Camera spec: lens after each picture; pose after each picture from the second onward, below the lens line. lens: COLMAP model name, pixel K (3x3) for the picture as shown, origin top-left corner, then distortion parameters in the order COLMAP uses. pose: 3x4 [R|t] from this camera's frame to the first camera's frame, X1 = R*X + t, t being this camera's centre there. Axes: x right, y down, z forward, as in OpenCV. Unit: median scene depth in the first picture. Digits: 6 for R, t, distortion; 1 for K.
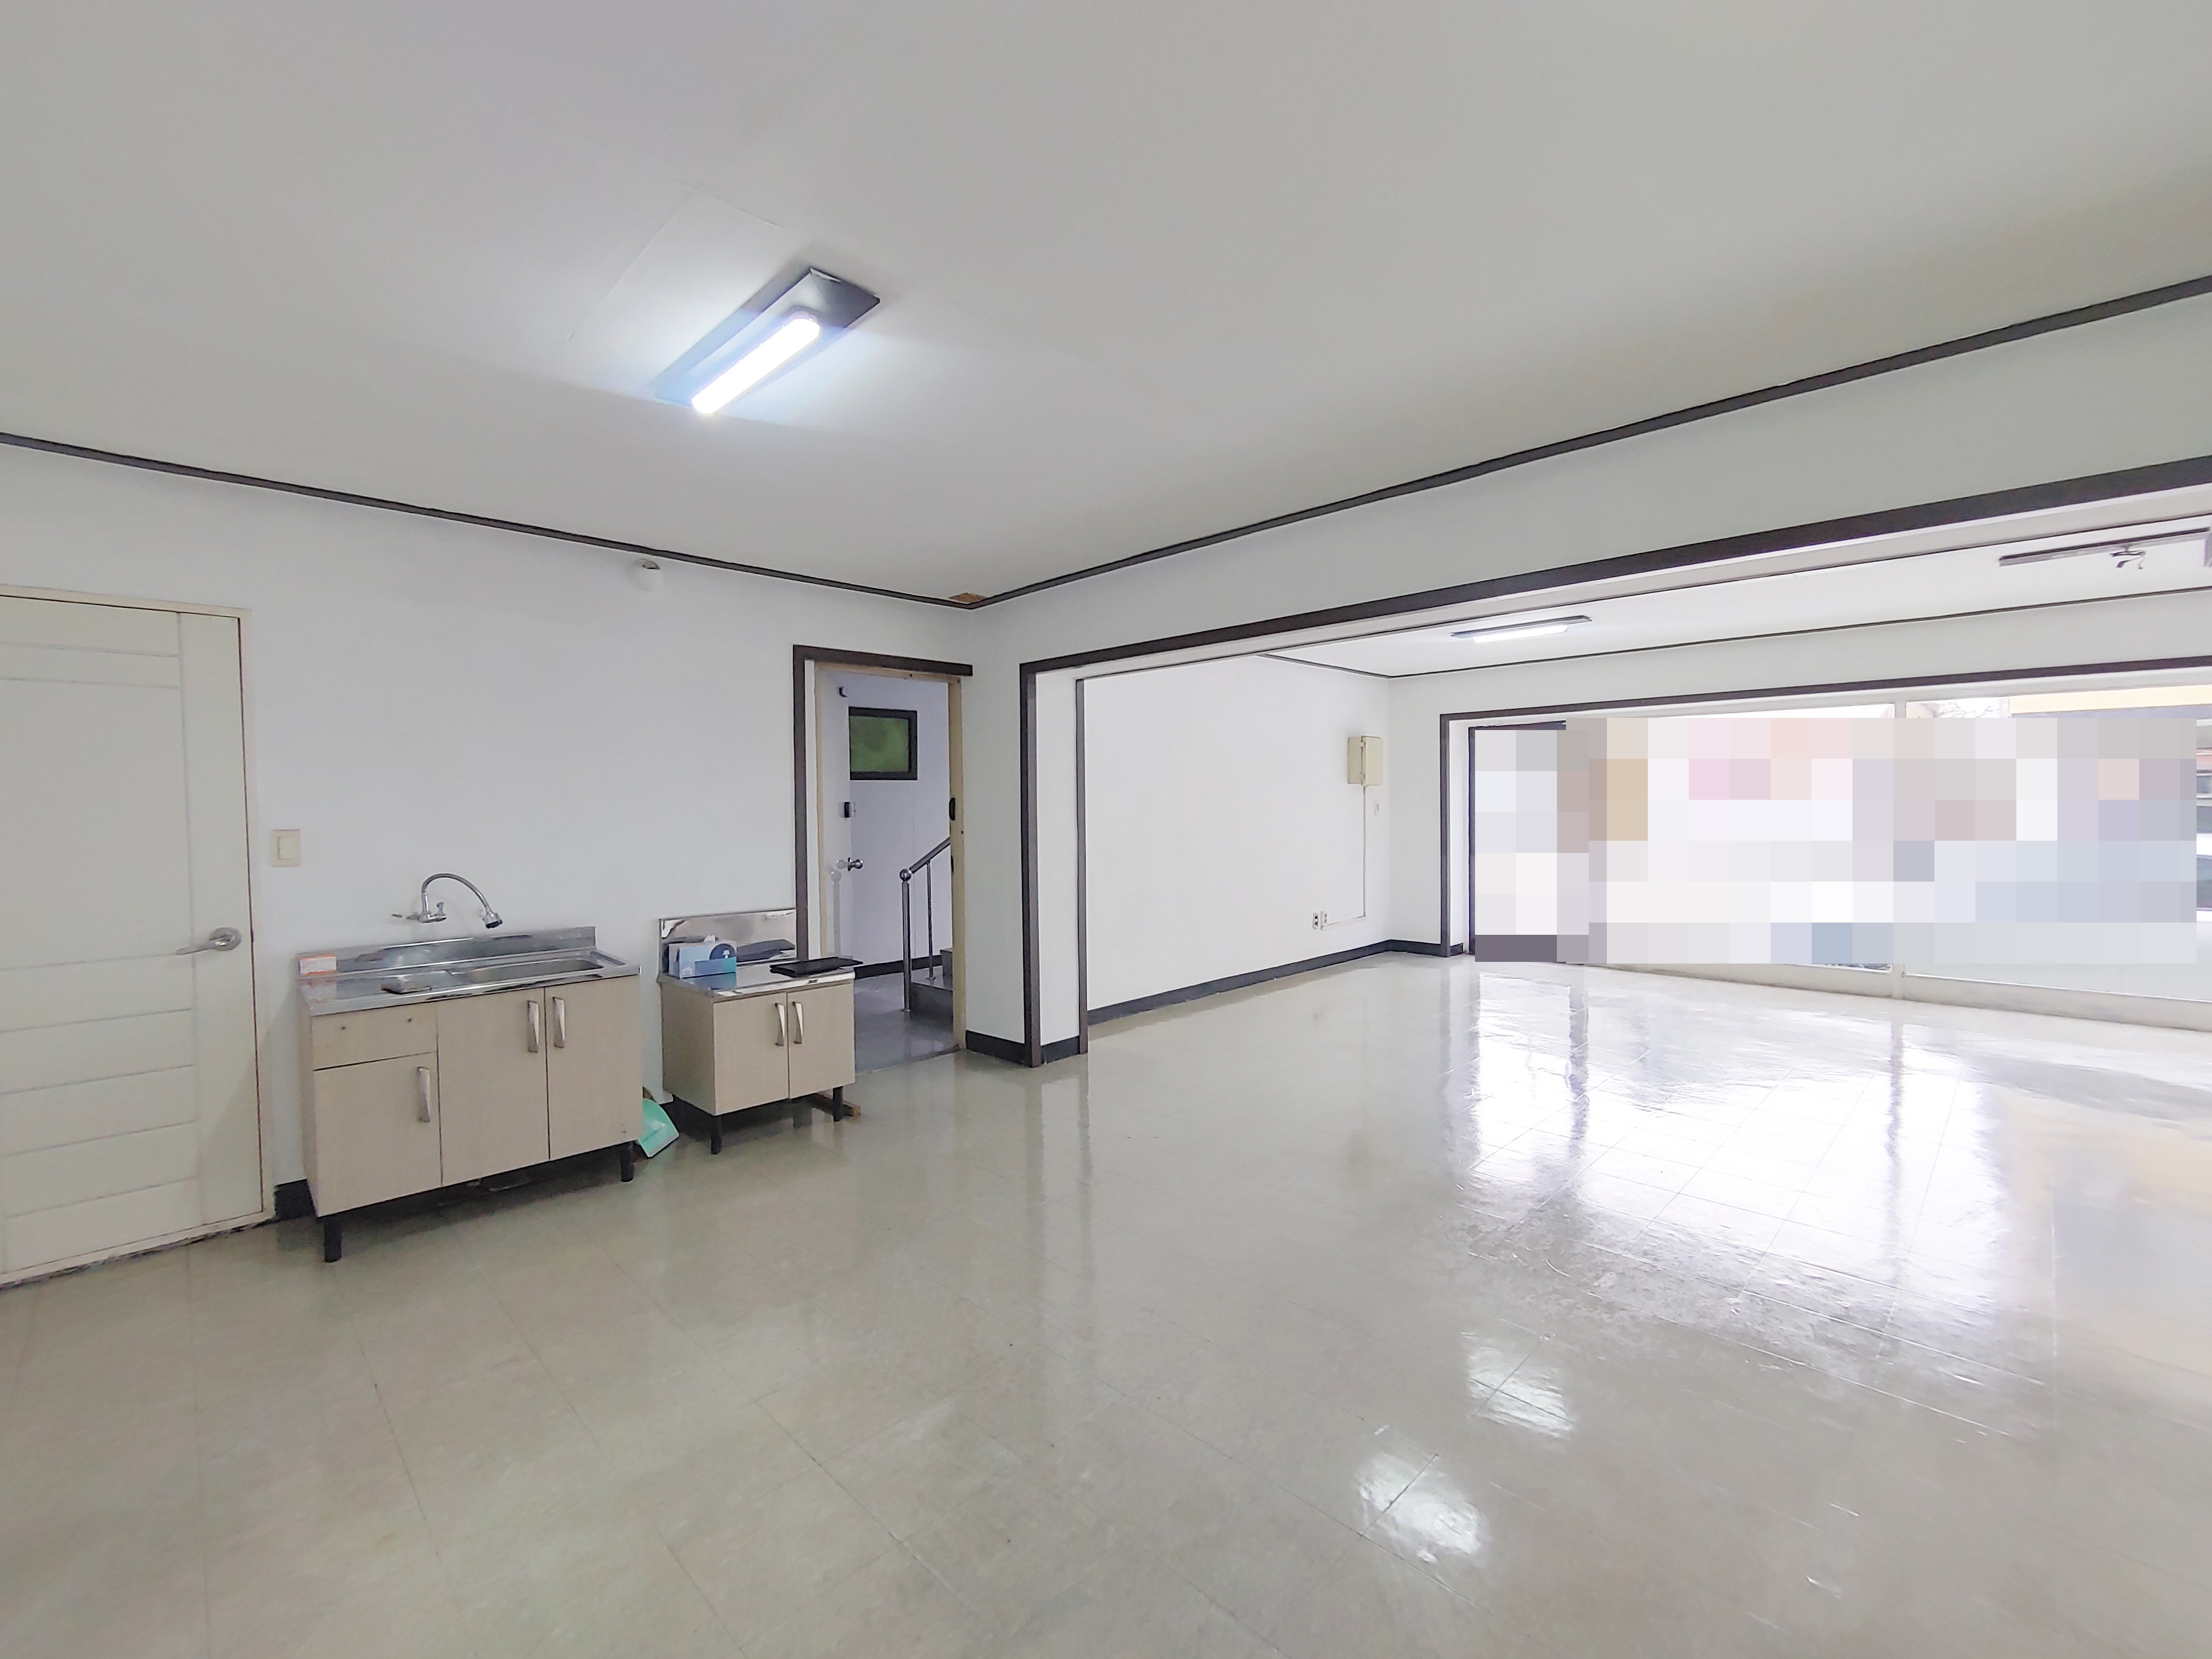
lens RADIAL K [[939.2, 0, 1102.9], [0, 939.2, 829.9], [0, 0, 1]] dist [0.000809, 0.000117]
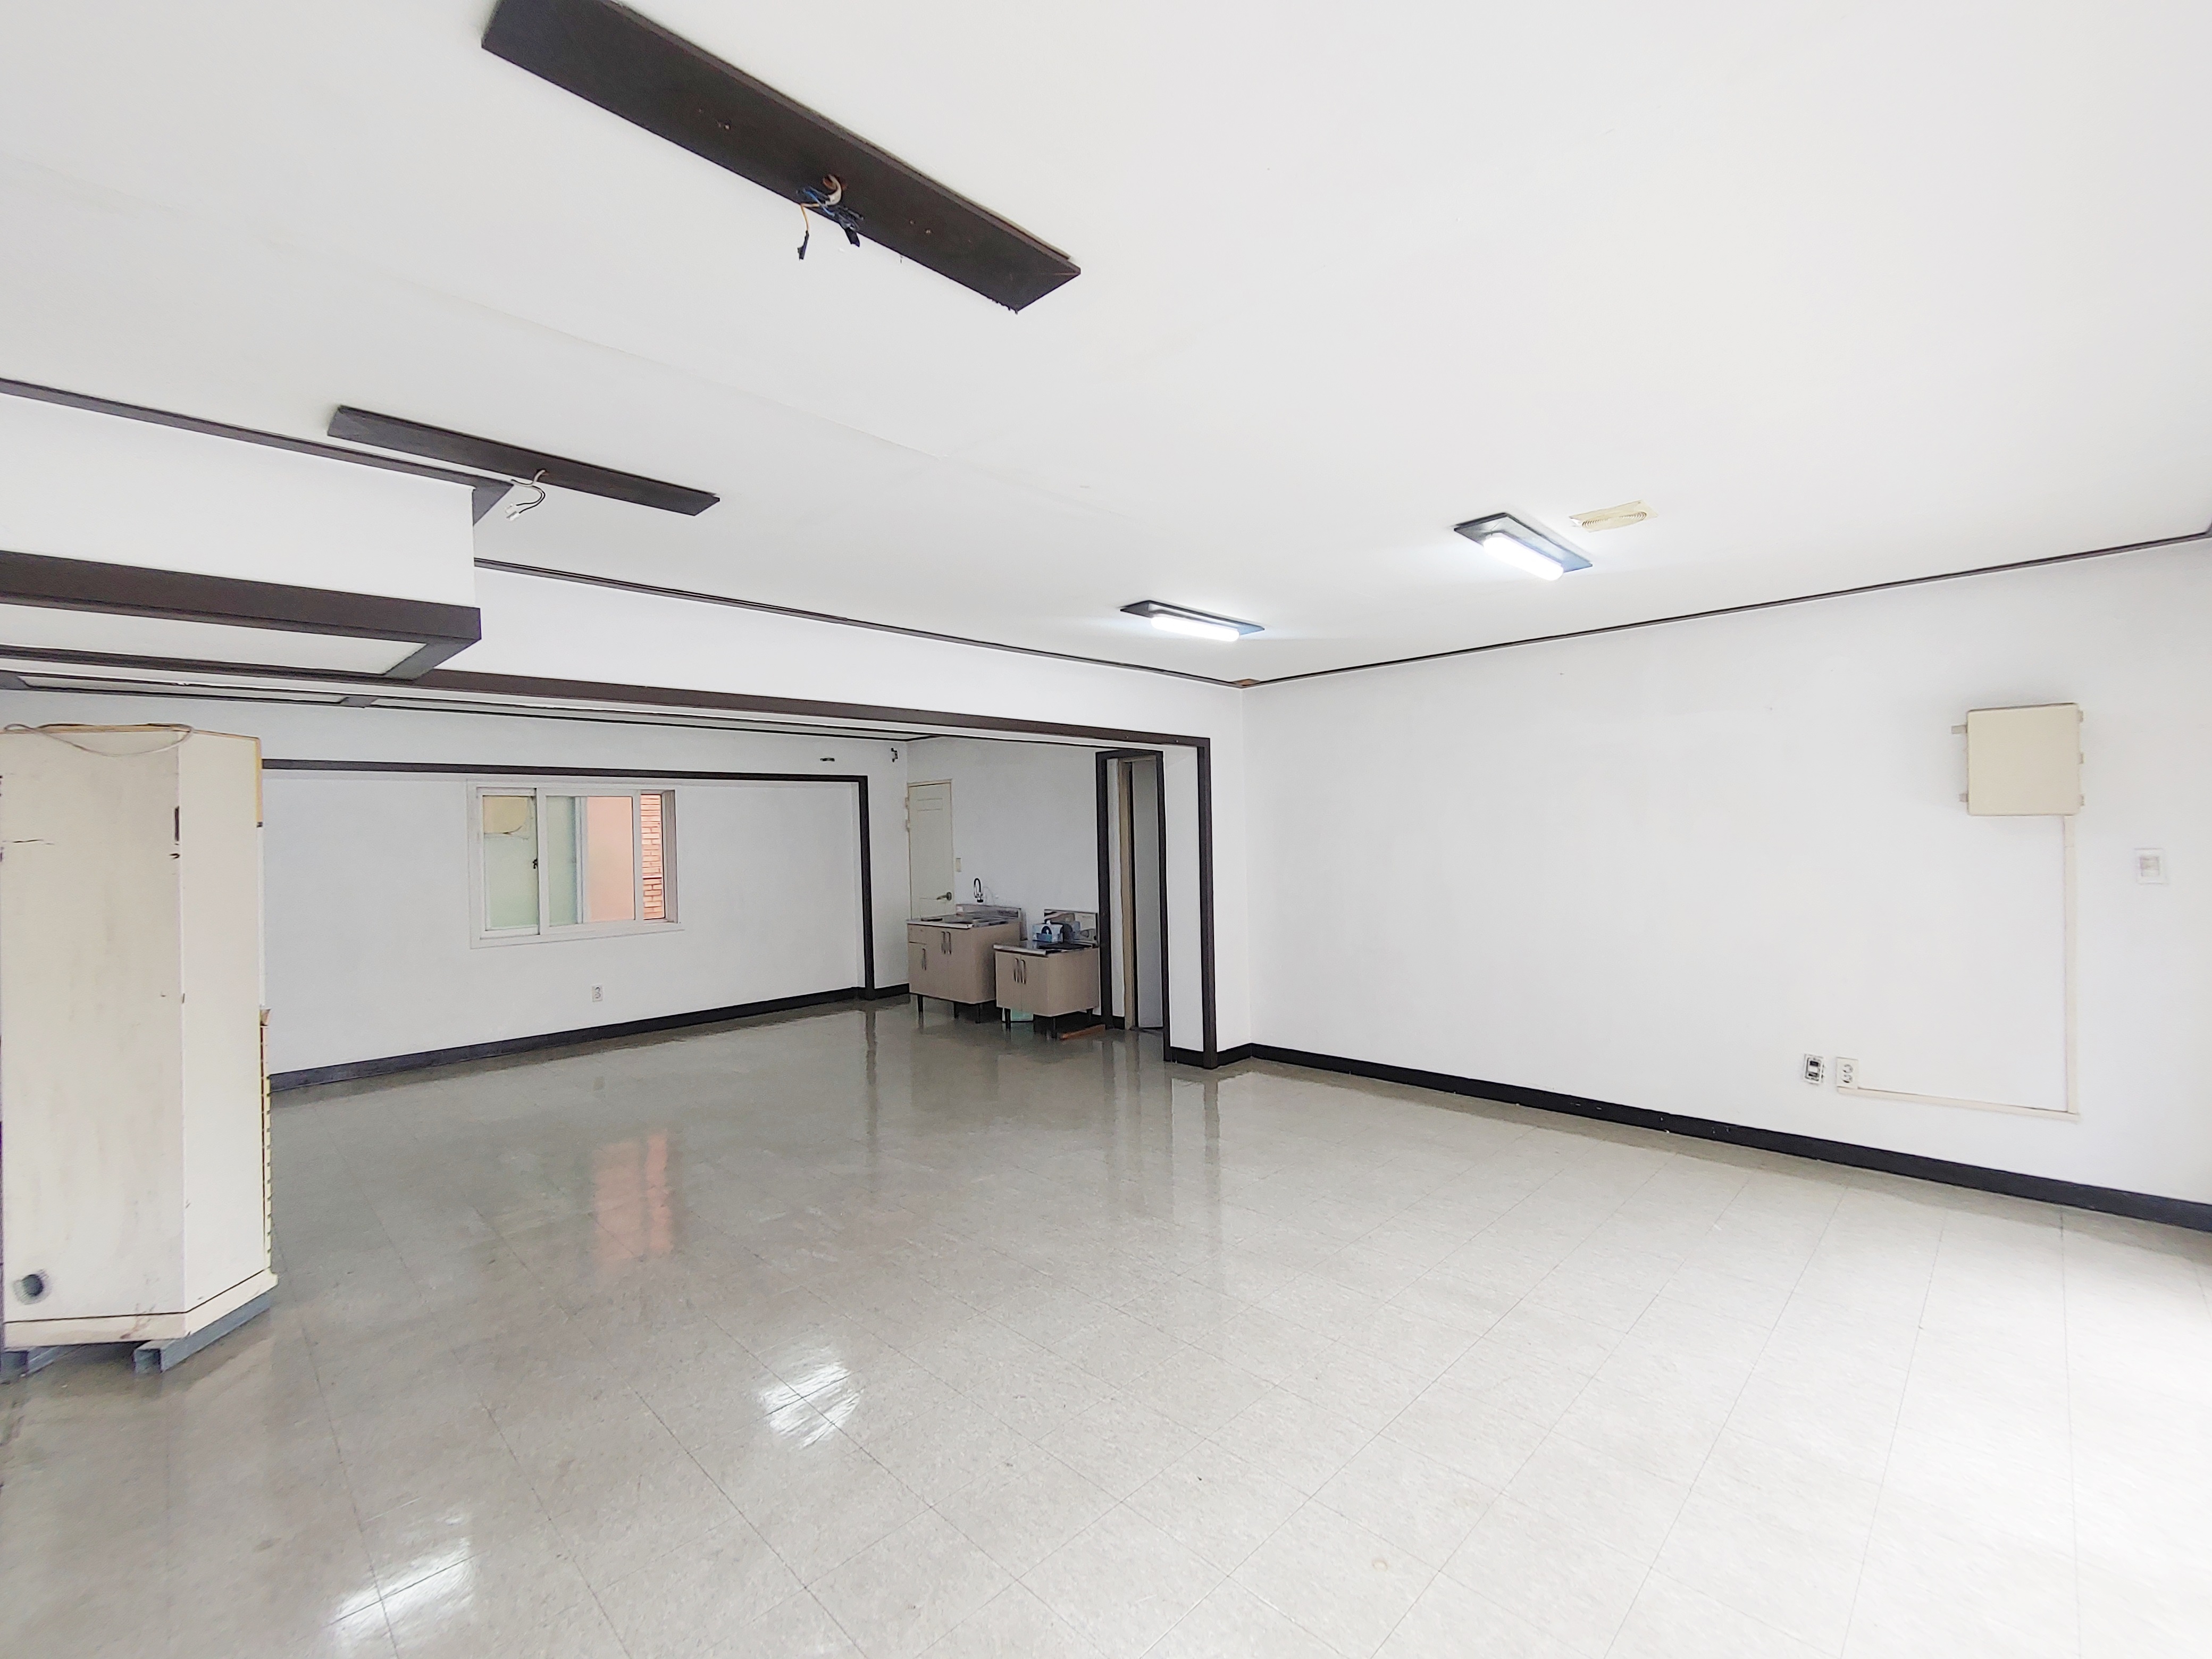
lens RADIAL K [[939.2, 0, 1102.9], [0, 939.2, 829.9], [0, 0, 1]] dist [0.000809, 0.000117]
pose [[-0.004919, -0.003651, -0.999981, 1.110165], [-0.015516, 0.999873, -0.003574, -0.047287], [0.999868, 0.015498, -0.004975, 0.854834]]
